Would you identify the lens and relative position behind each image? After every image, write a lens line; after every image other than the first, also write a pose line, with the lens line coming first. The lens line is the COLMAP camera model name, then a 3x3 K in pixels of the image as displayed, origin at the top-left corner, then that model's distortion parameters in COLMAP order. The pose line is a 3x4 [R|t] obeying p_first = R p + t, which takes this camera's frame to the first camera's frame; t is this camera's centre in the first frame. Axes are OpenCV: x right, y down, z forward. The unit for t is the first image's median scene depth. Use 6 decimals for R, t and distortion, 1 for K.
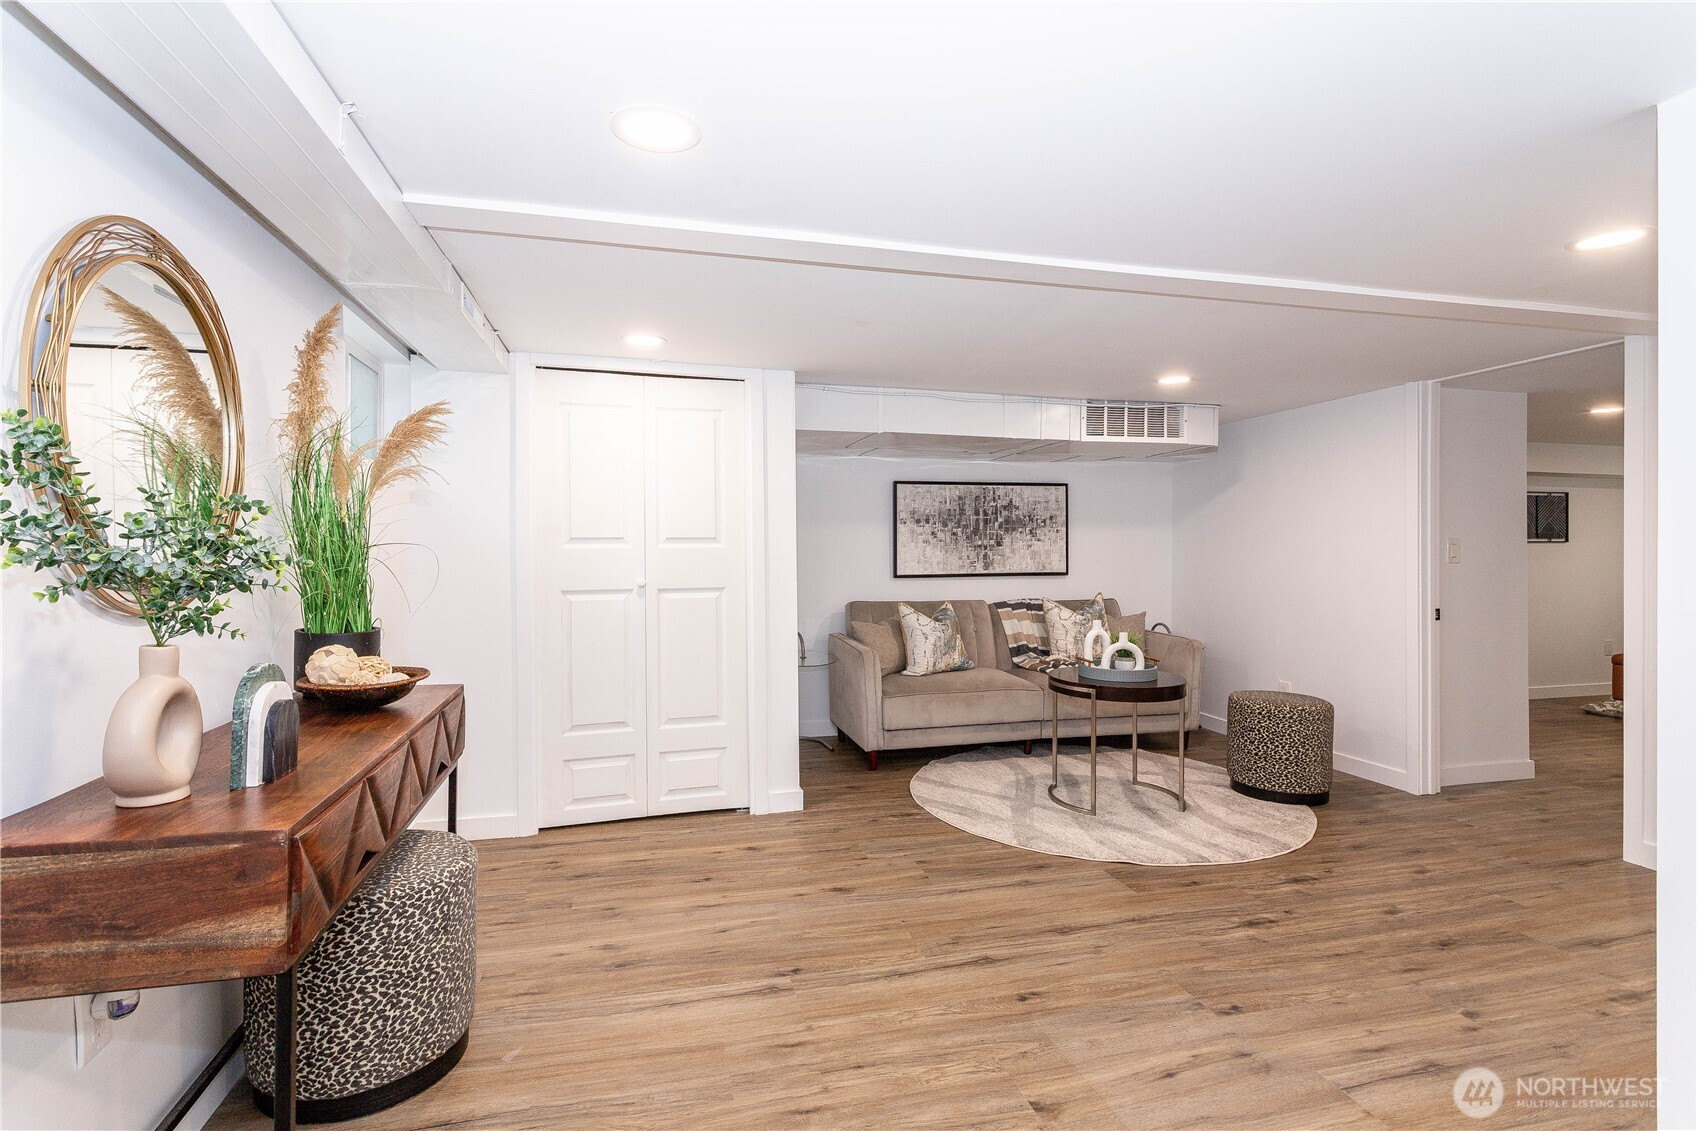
lens RADIAL K [[797.1, 0, 839.8], [0, 797.1, 552.6], [0, 0, 1]] dist [-0.001571, 0.002204]
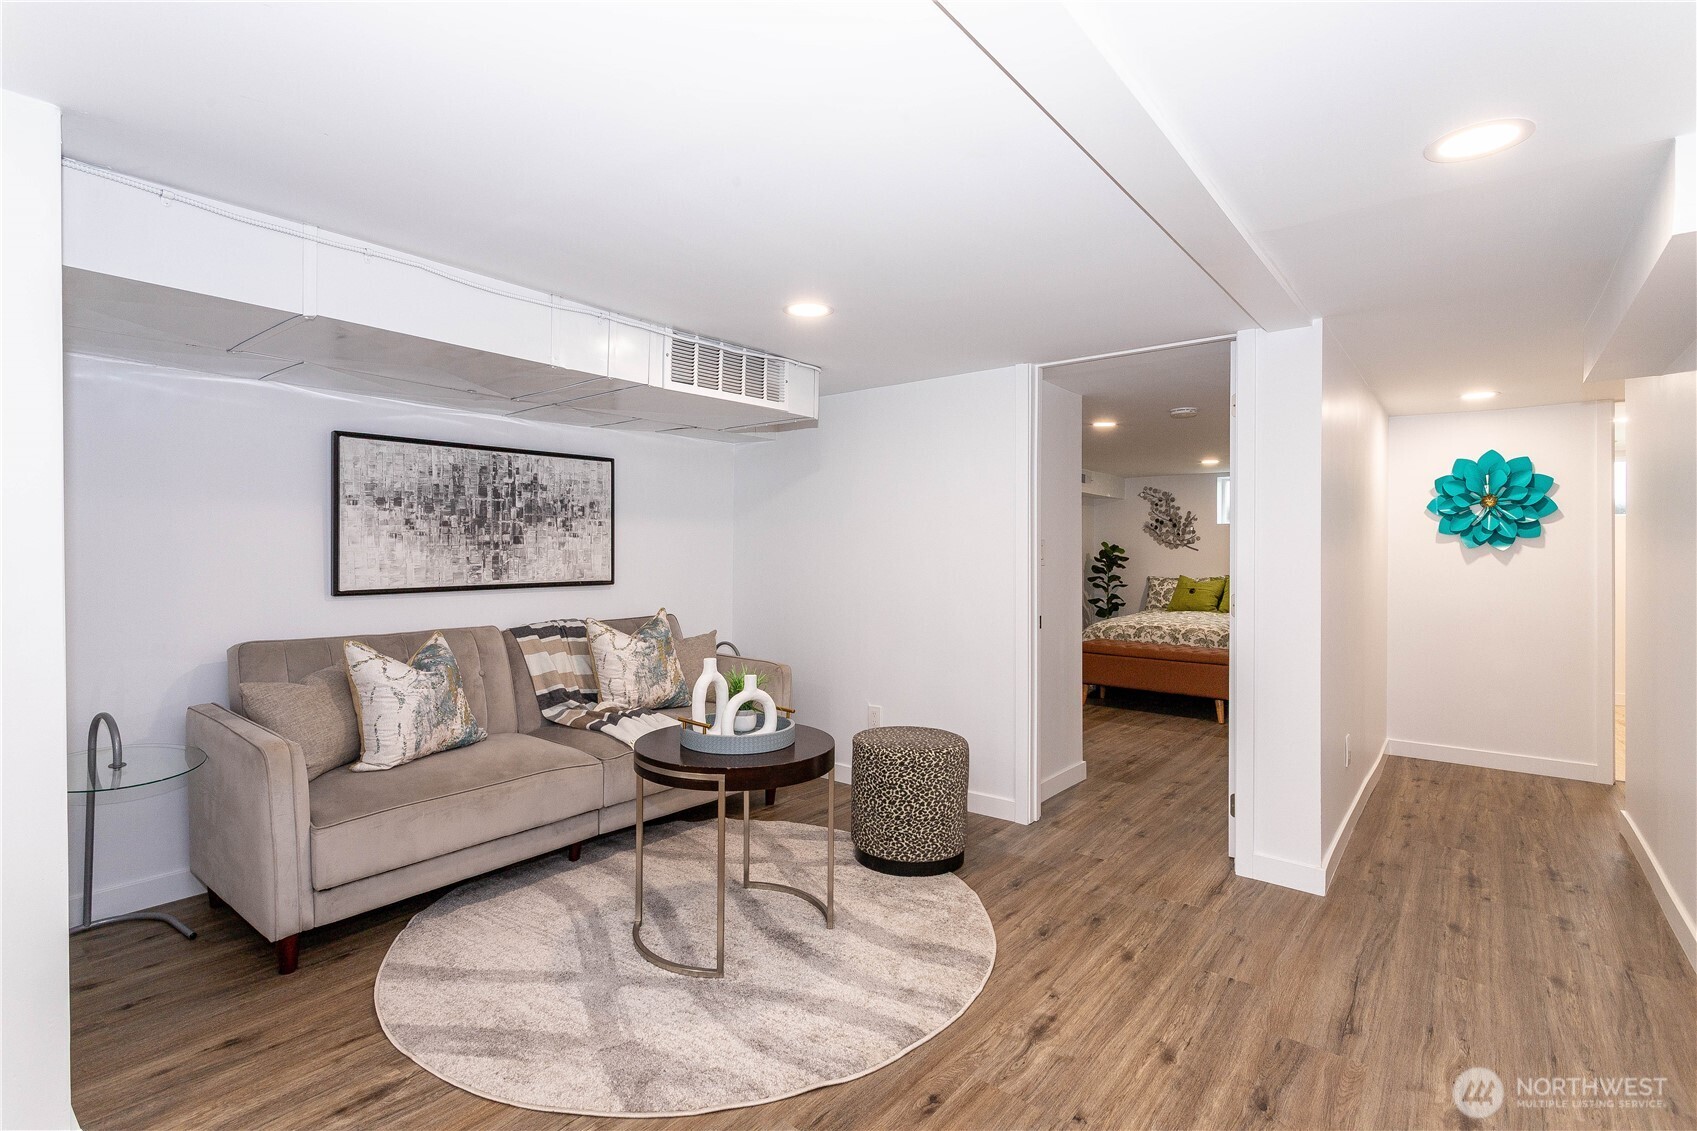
lens RADIAL K [[797.1, 0, 839.8], [0, 797.1, 552.6], [0, 0, 1]] dist [-0.001571, 0.002204]
pose [[0.797672, 0.002599, 0.603086, 0.014185], [-0.002380, 0.999996, -0.001160, -0.000519], [-0.603087, -0.000510, 0.797675, 0.371210]]
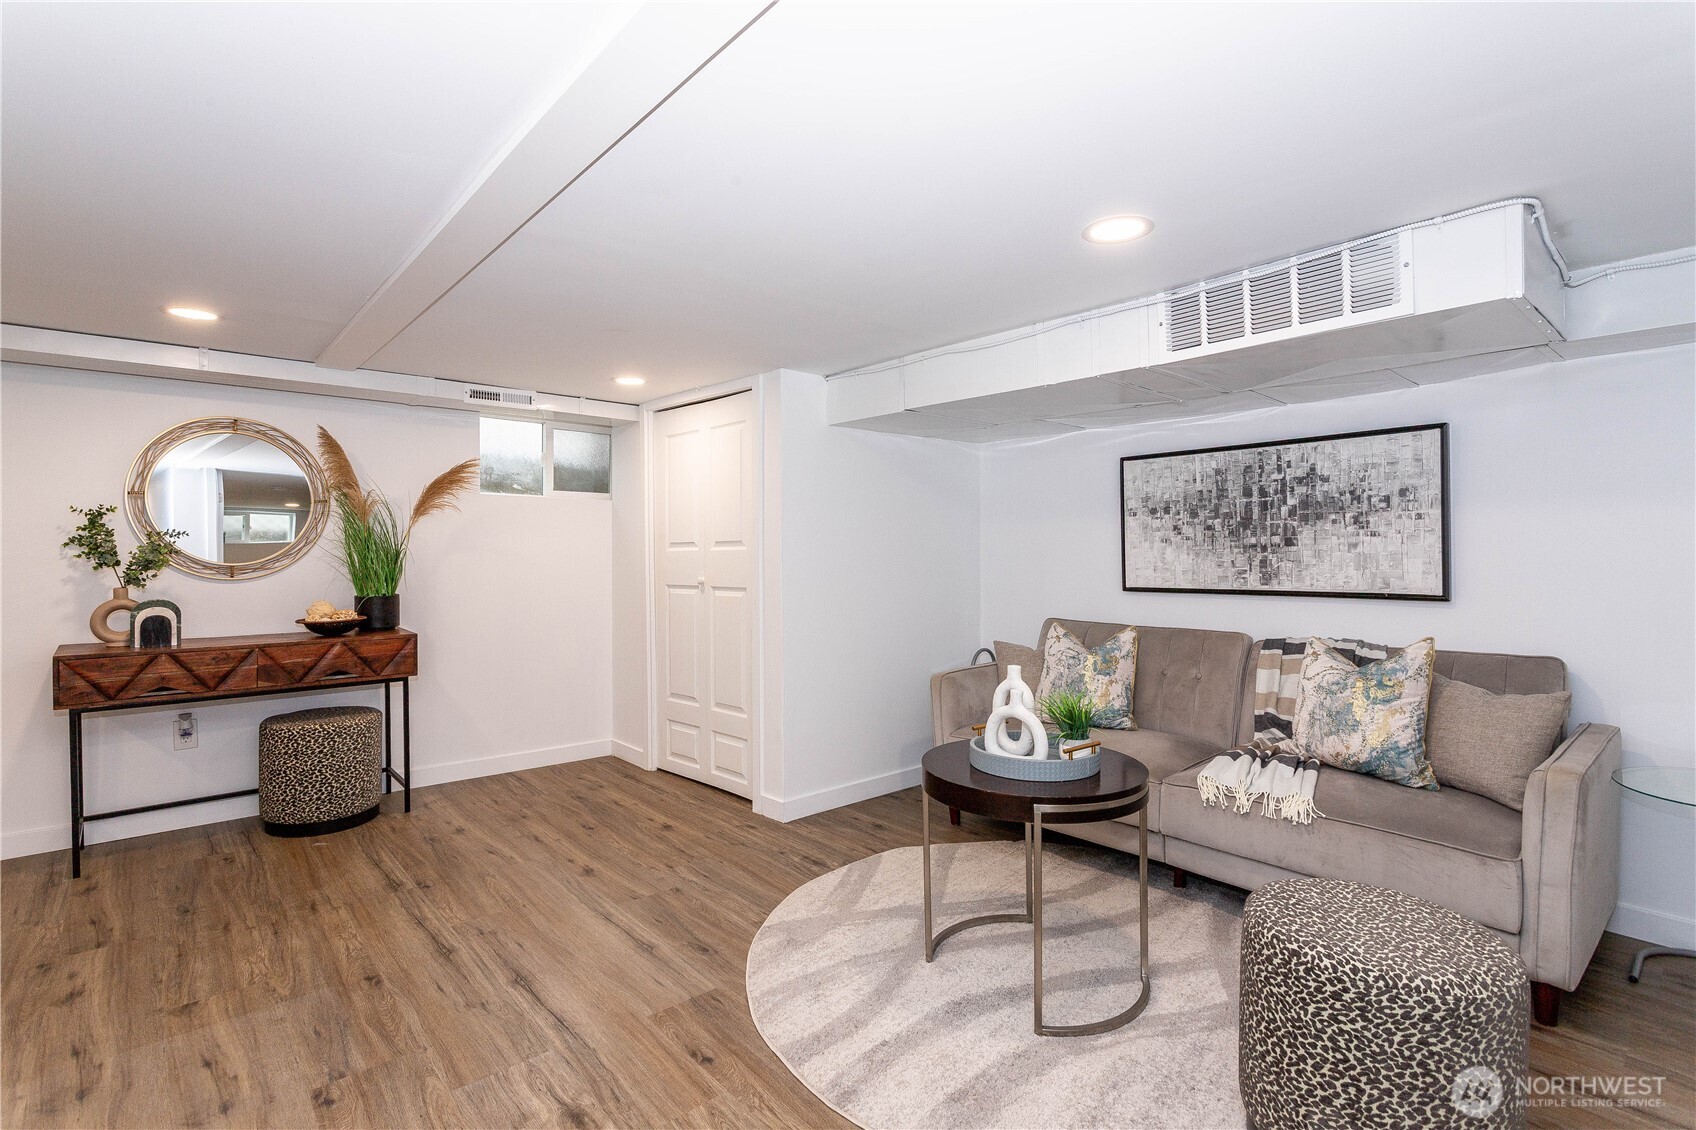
lens RADIAL K [[796.6, 0, 839.3], [0, 796.6, 552.1], [0, 0, 1]] dist [-0.001571, 0.002204]
pose [[0.455520, -0.001146, -0.890225, 0.715222], [-0.003482, 0.999989, -0.003069, -0.000547], [0.890219, 0.004498, 0.455511, 0.528841]]
